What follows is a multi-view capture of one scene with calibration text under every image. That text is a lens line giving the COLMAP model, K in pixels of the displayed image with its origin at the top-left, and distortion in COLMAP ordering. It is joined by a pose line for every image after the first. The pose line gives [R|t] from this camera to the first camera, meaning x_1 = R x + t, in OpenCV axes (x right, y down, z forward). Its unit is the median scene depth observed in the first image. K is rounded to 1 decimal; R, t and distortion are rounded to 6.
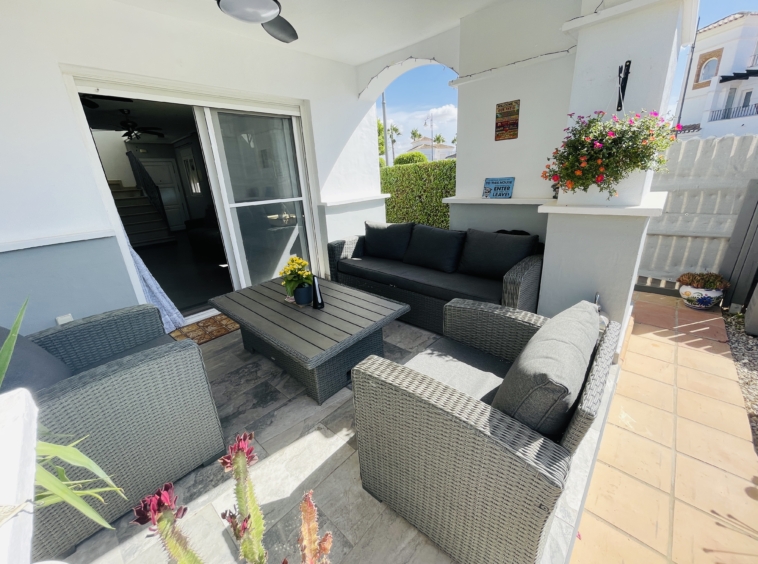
lens RADIAL K [[306.0, 0, 377.5], [0, 306.0, 277.9], [0, 0, 1]] dist [-0.001902, -0.000305]
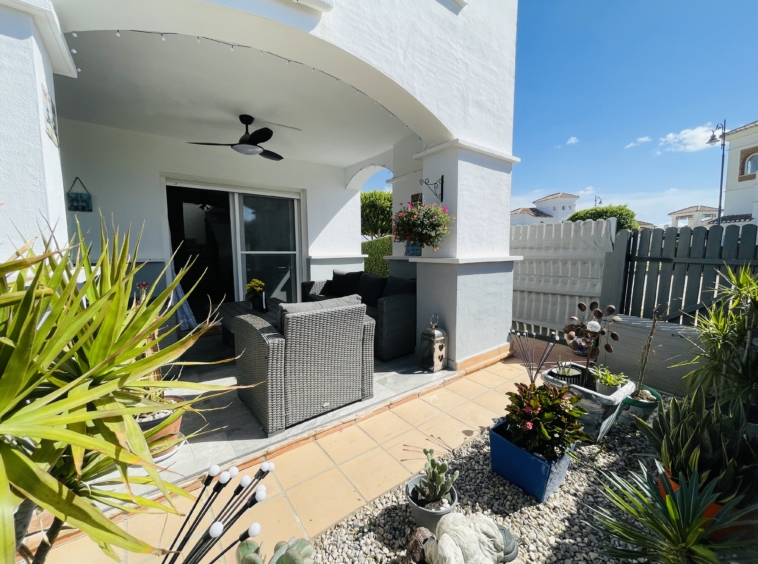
lens RADIAL K [[306.0, 0, 377.5], [0, 306.0, 277.9], [0, 0, 1]] dist [-0.001902, -0.000305]
pose [[0.983631, 0.066881, -0.167322, 0.478549], [-0.103263, 0.970189, -0.219249, 0.161679], [0.147670, 0.232939, 0.961214, -0.350662]]
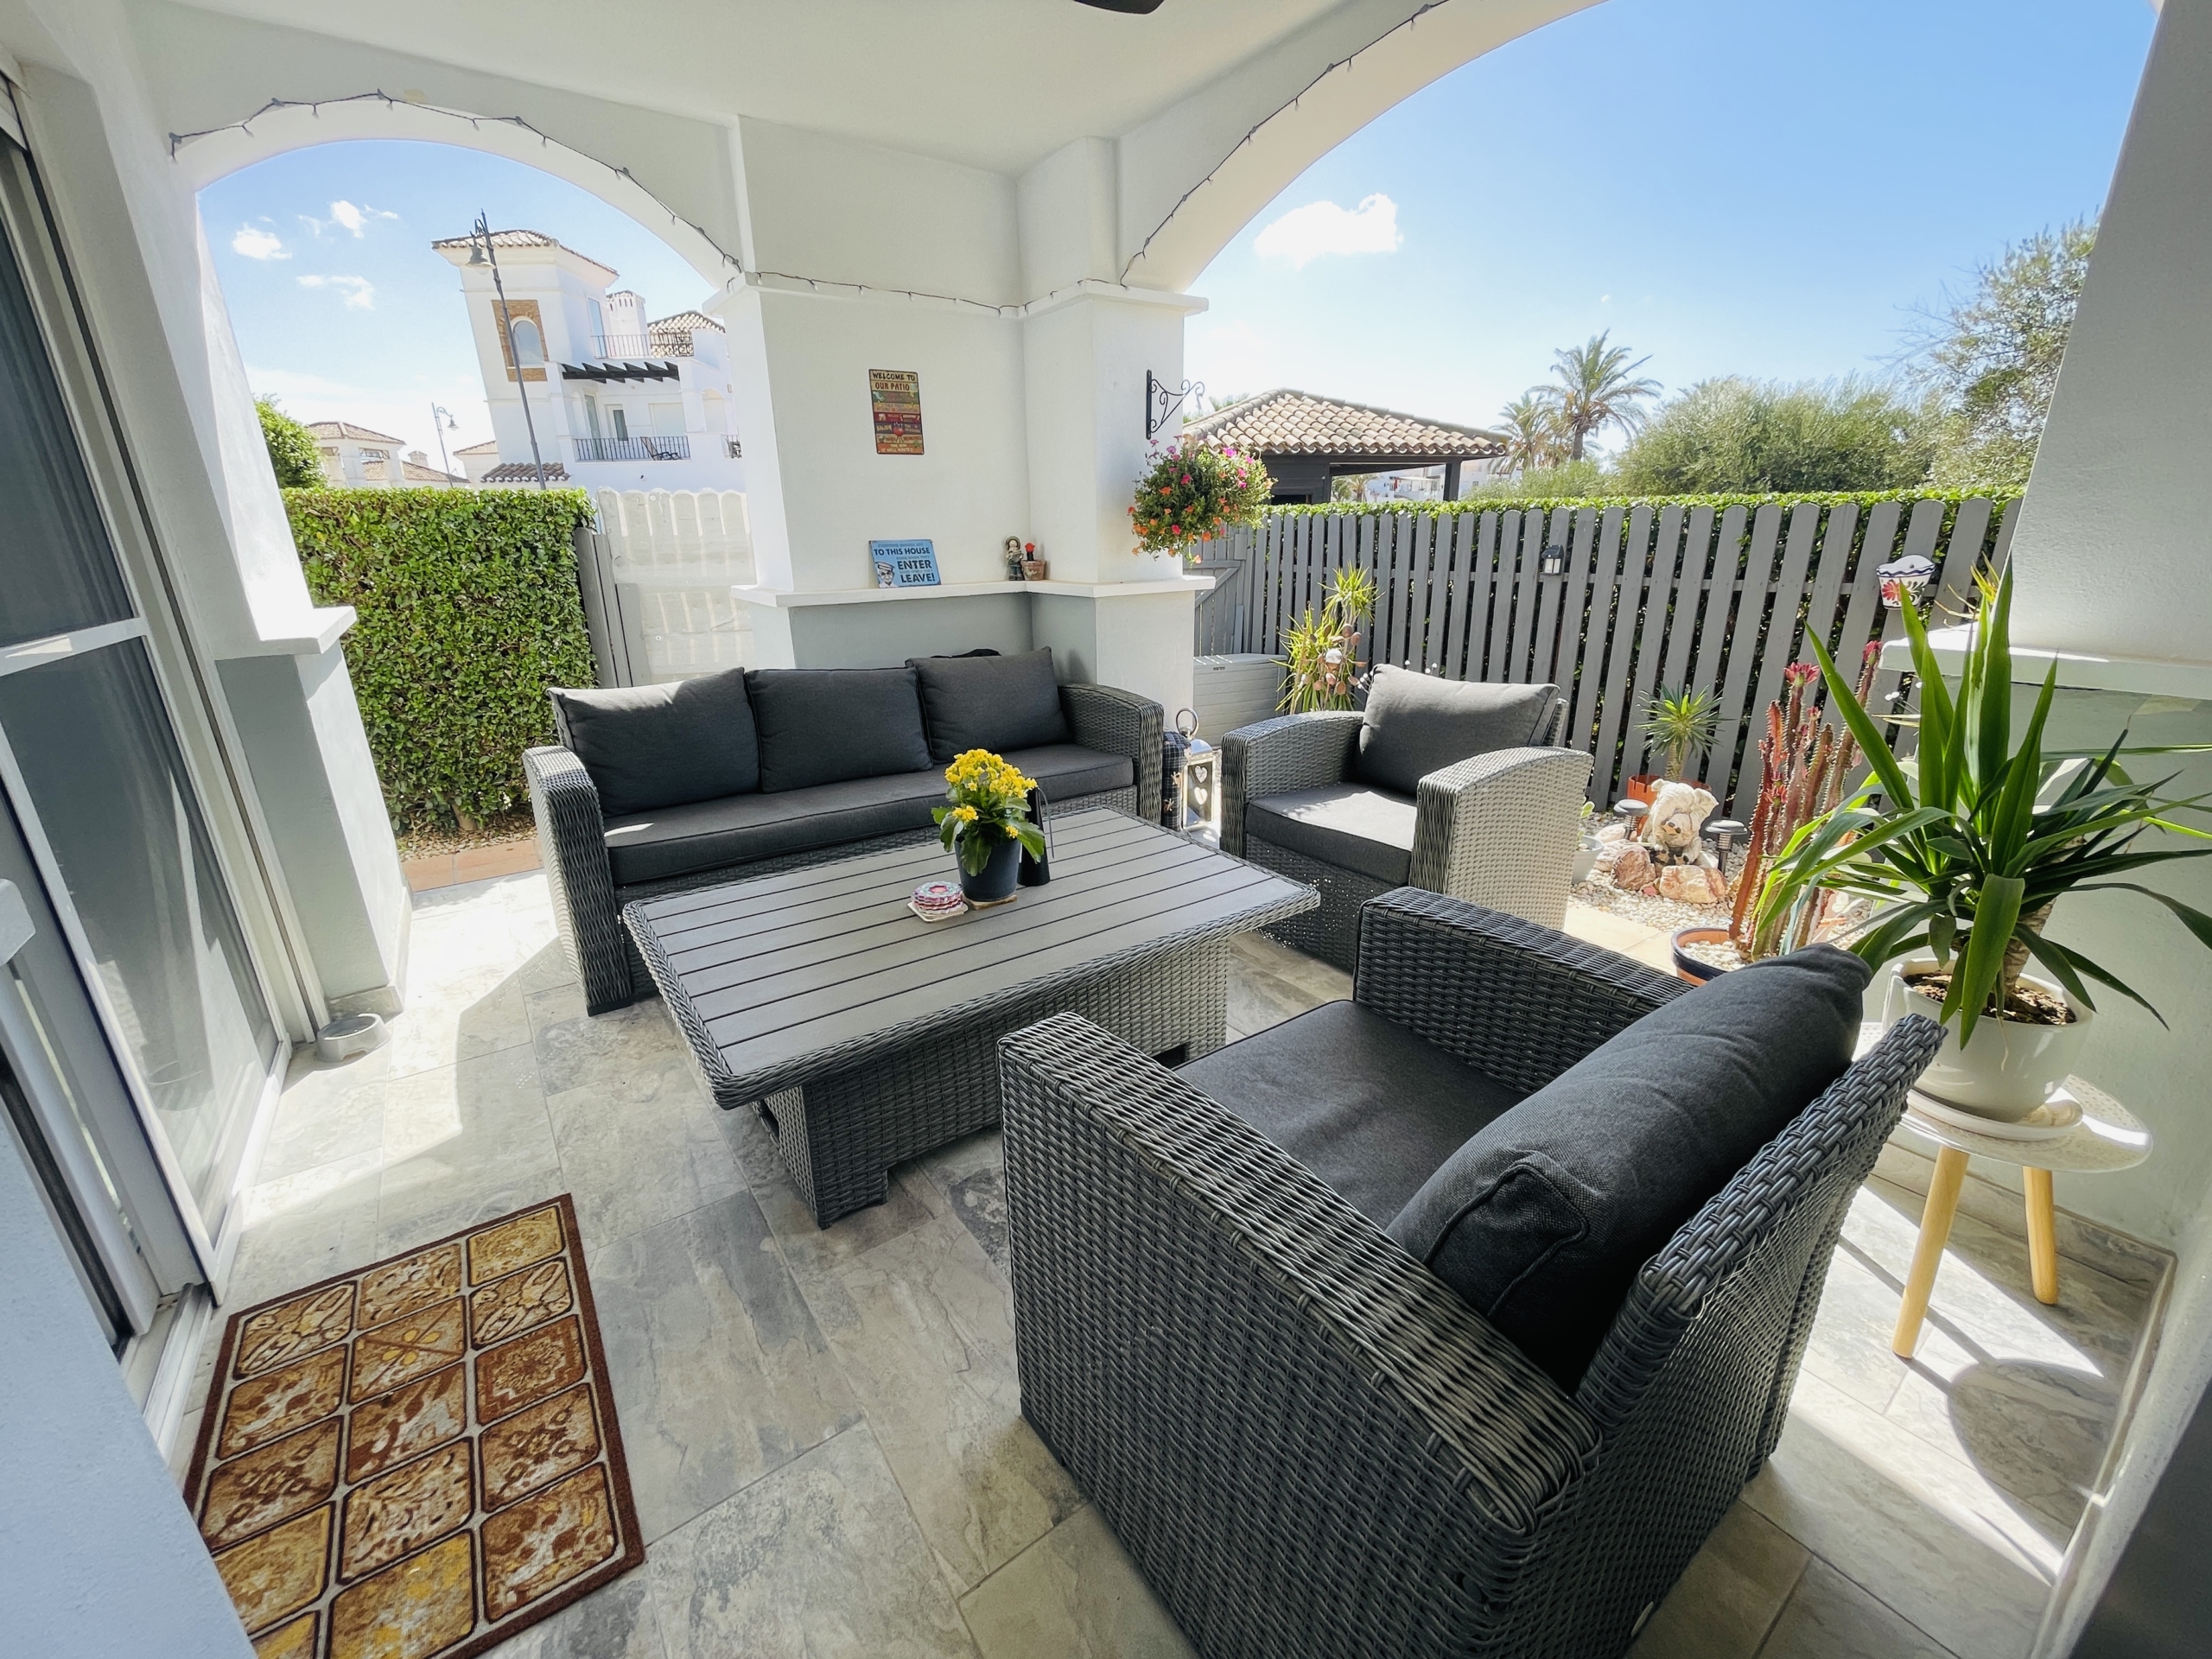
lens RADIAL K [[893.9, 0, 1095.8], [0, 893.9, 819.1], [0, 0, 1]] dist [0.001200, 0.000599]
pose [[0.208793, -0.251385, 0.945099, -0.849328], [0.319072, 0.931026, 0.177152, -0.093829], [-0.924445, 0.264566, 0.274602, 0.499104]]
